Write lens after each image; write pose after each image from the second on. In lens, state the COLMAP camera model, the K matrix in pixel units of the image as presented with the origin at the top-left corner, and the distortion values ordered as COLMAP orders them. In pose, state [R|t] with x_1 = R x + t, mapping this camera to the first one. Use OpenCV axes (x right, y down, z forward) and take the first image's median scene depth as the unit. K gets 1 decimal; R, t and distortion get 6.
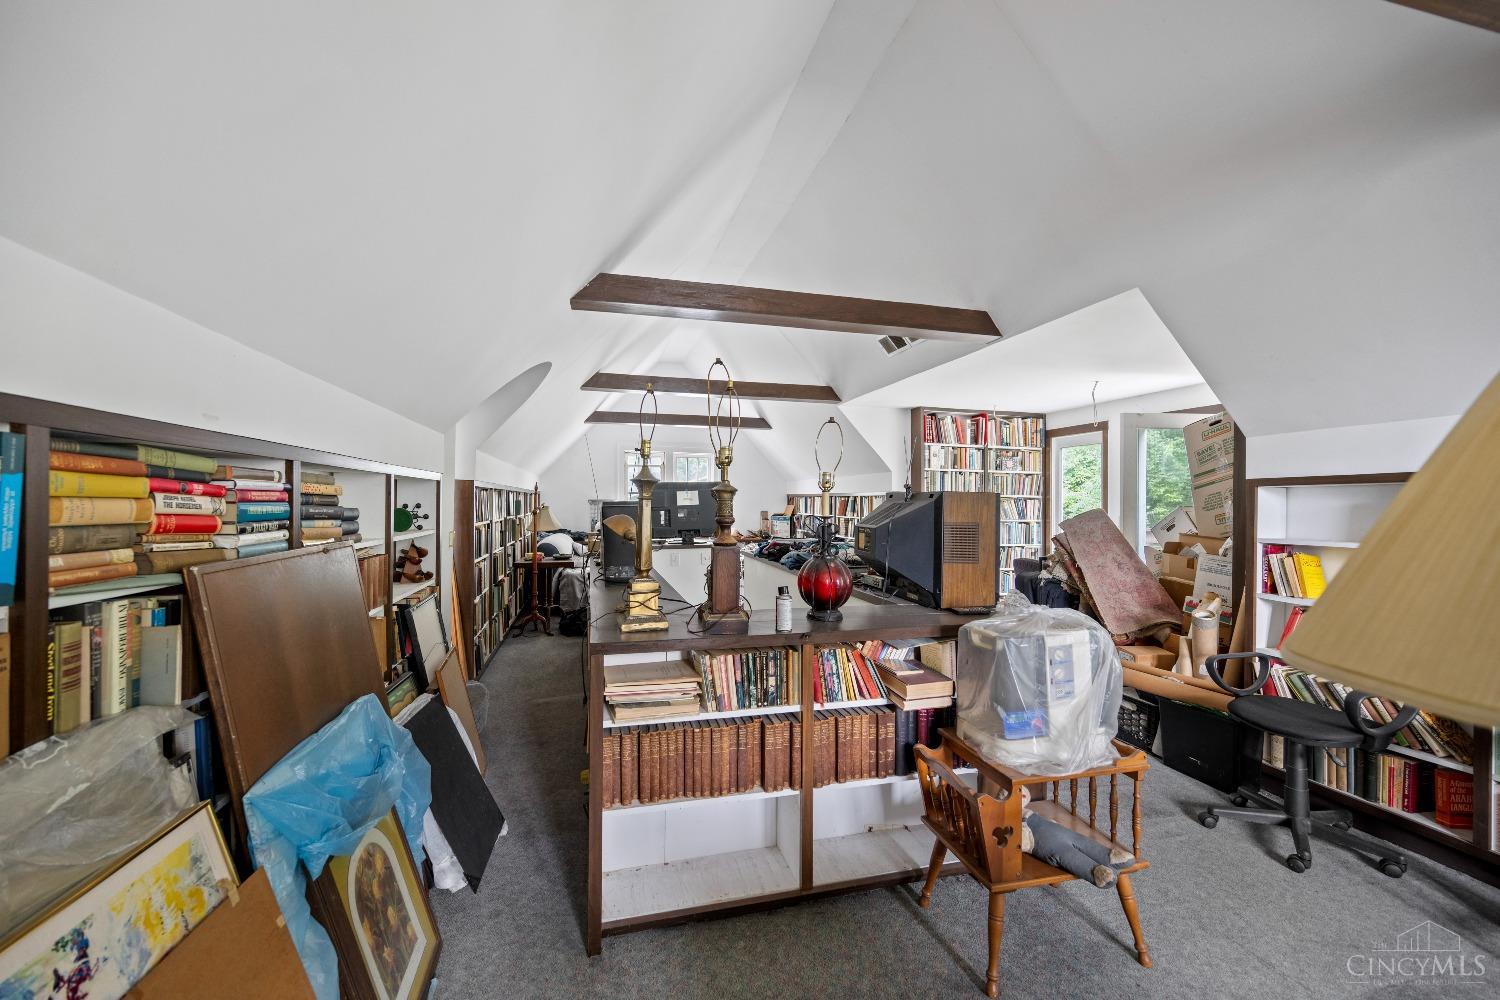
lens RADIAL K [[587.3, 0, 745.1], [0, 587.3, 501.8], [0, 0, 1]] dist [0.000061, 0.000313]
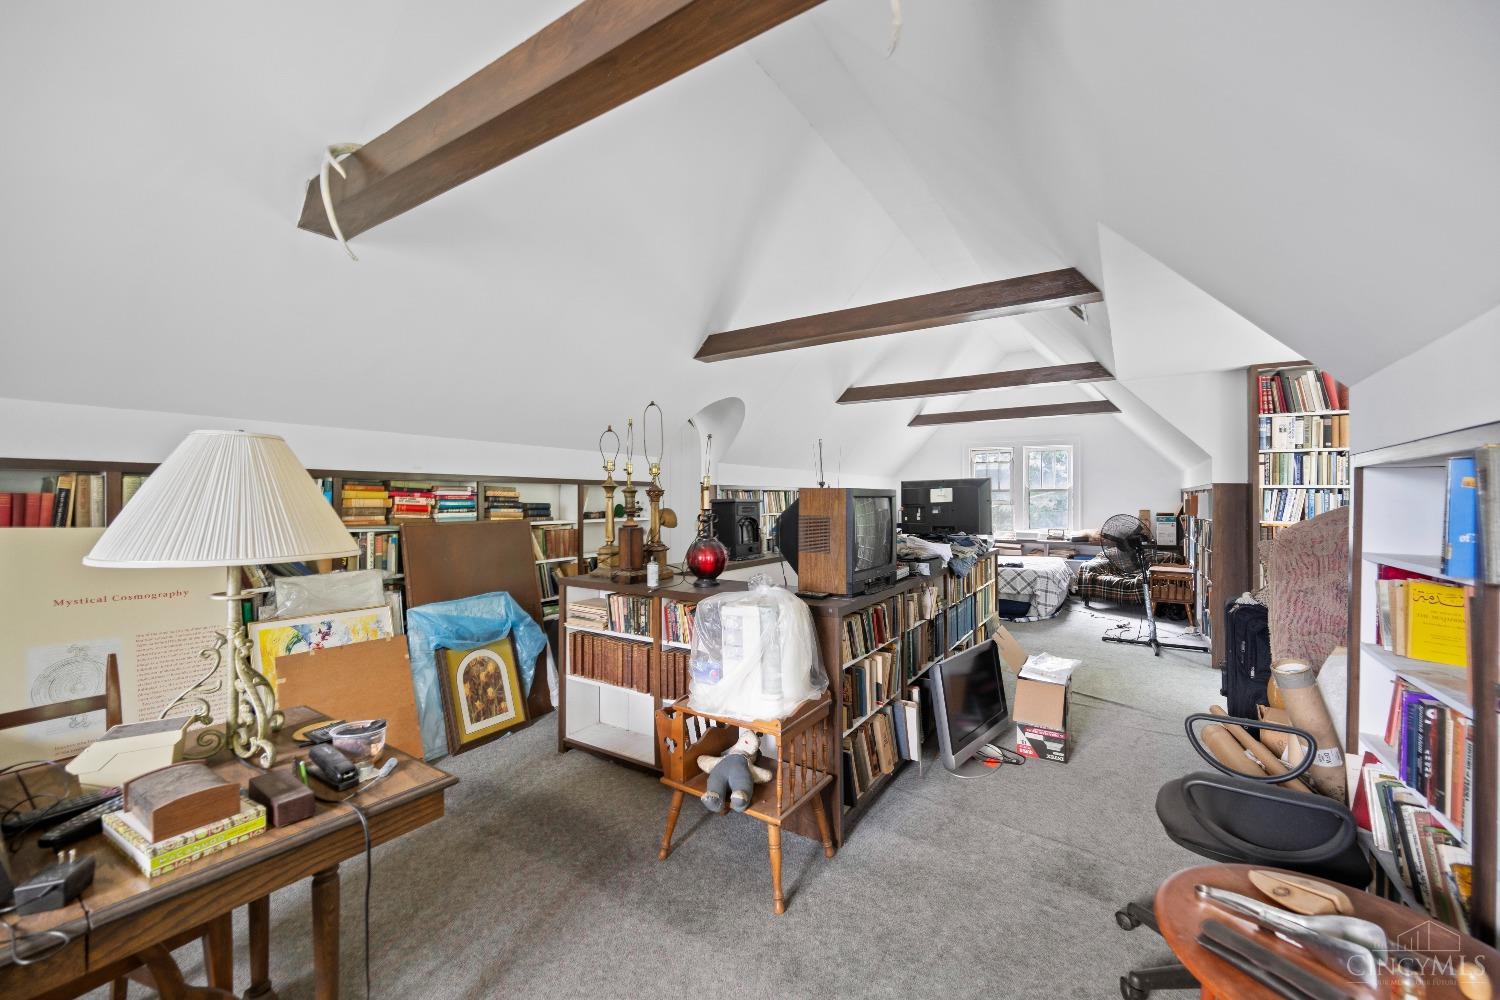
lens RADIAL K [[587.3, 0, 746.2], [0, 587.3, 502.8], [0, 0, 1]] dist [0.000061, 0.000313]
pose [[0.684575, -0.001668, -0.728940, 1.144251], [0.004649, 0.999987, 0.002077, 0.008421], [0.728927, -0.004811, 0.684574, 0.153822]]
